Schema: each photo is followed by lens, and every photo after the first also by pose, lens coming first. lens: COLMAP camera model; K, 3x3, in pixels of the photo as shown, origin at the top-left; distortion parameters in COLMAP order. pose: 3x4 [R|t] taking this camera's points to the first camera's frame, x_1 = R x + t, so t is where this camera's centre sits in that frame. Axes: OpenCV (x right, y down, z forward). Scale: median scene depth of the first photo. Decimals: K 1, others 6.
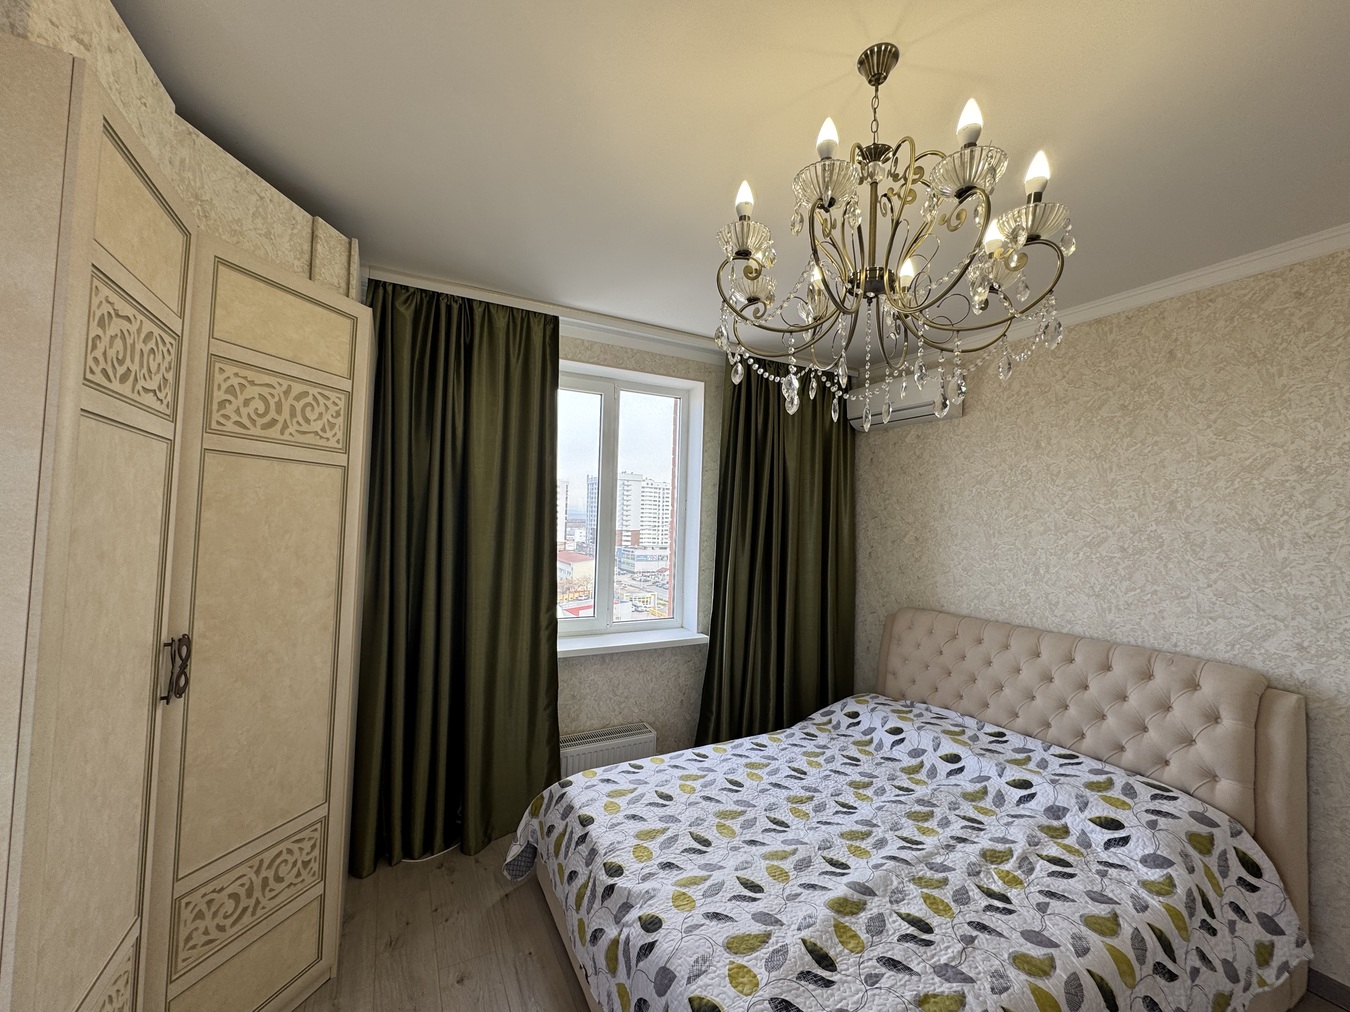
lens RADIAL K [[537.9, 0, 674.7], [0, 537.9, 504.1], [0, 0, 1]] dist [-0.004629, 0.000646]
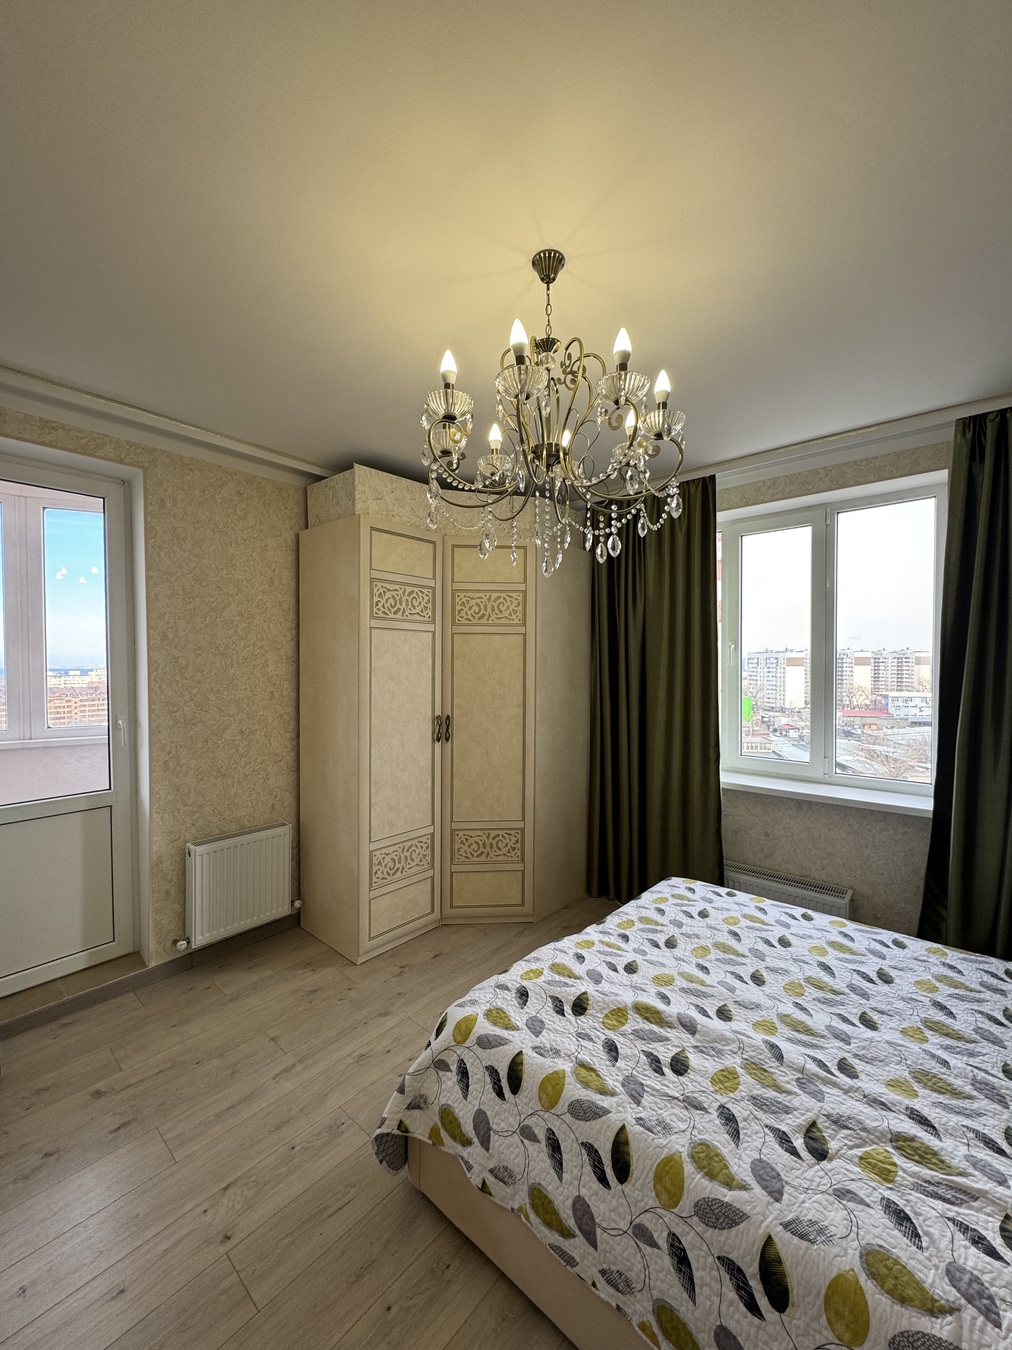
lens RADIAL K [[537.9, 0, 505.4], [0, 537.9, 673.3], [0, 0, 1]] dist [-0.004629, 0.000646]
pose [[0.357518, -0.010339, -0.933849, 1.065545], [0.039517, 0.999211, 0.004066, 0.052935], [0.933070, -0.038356, 0.357644, 0.330575]]
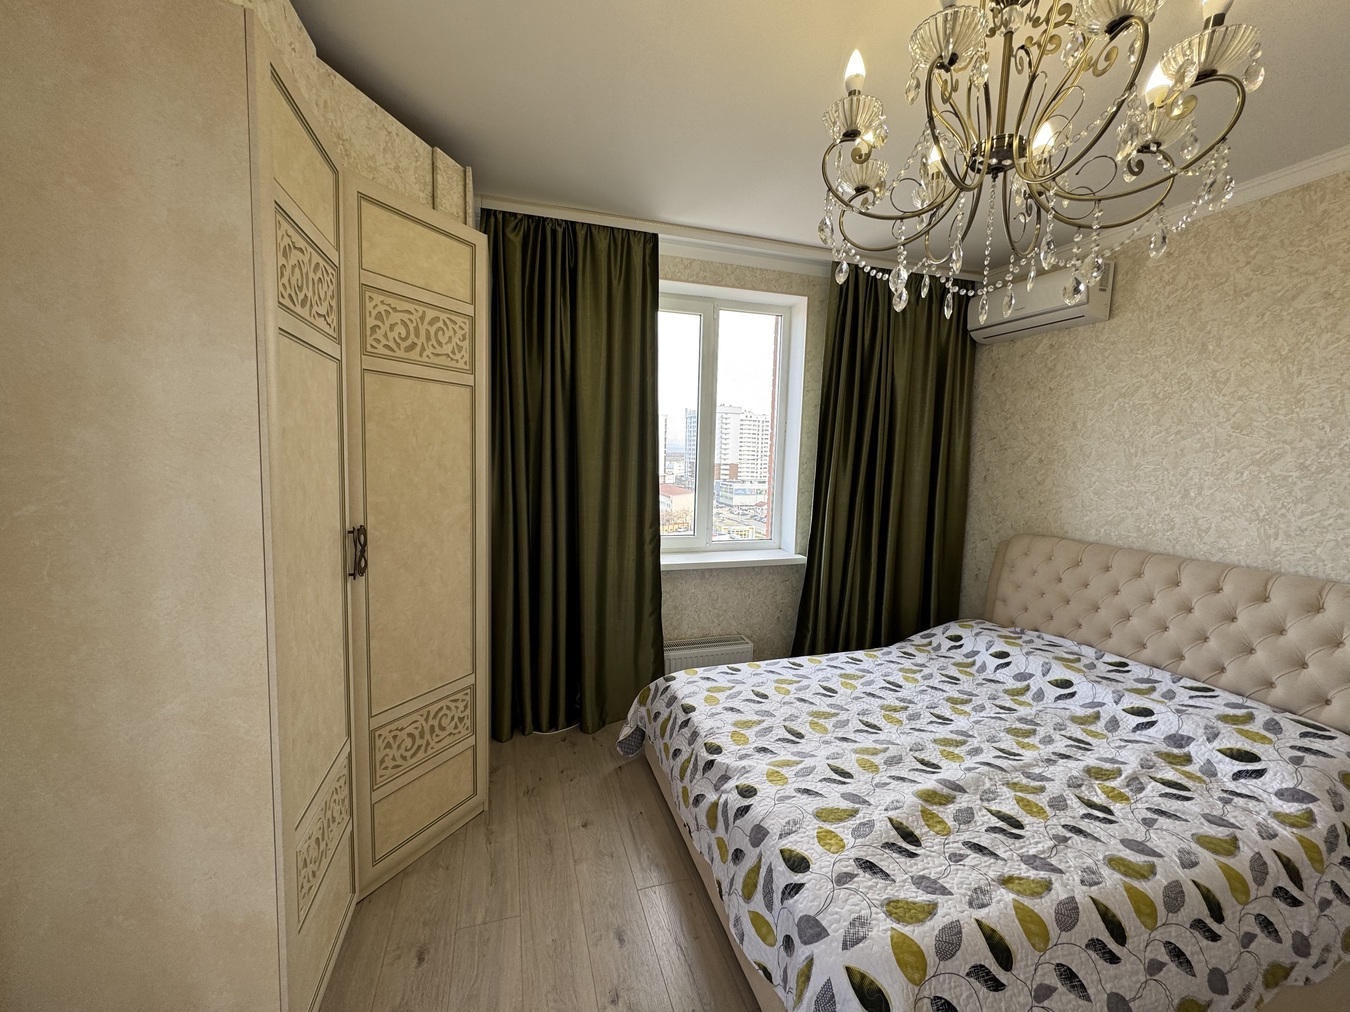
lens RADIAL K [[537.9, 0, 673.3], [0, 537.9, 505.4], [0, 0, 1]] dist [-0.004629, 0.000646]
pose [[0.983101, 0.014340, -0.182504, 0.000675], [0.008415, 0.992333, 0.123303, 0.043502], [0.182873, -0.122755, 0.975443, -0.040695]]
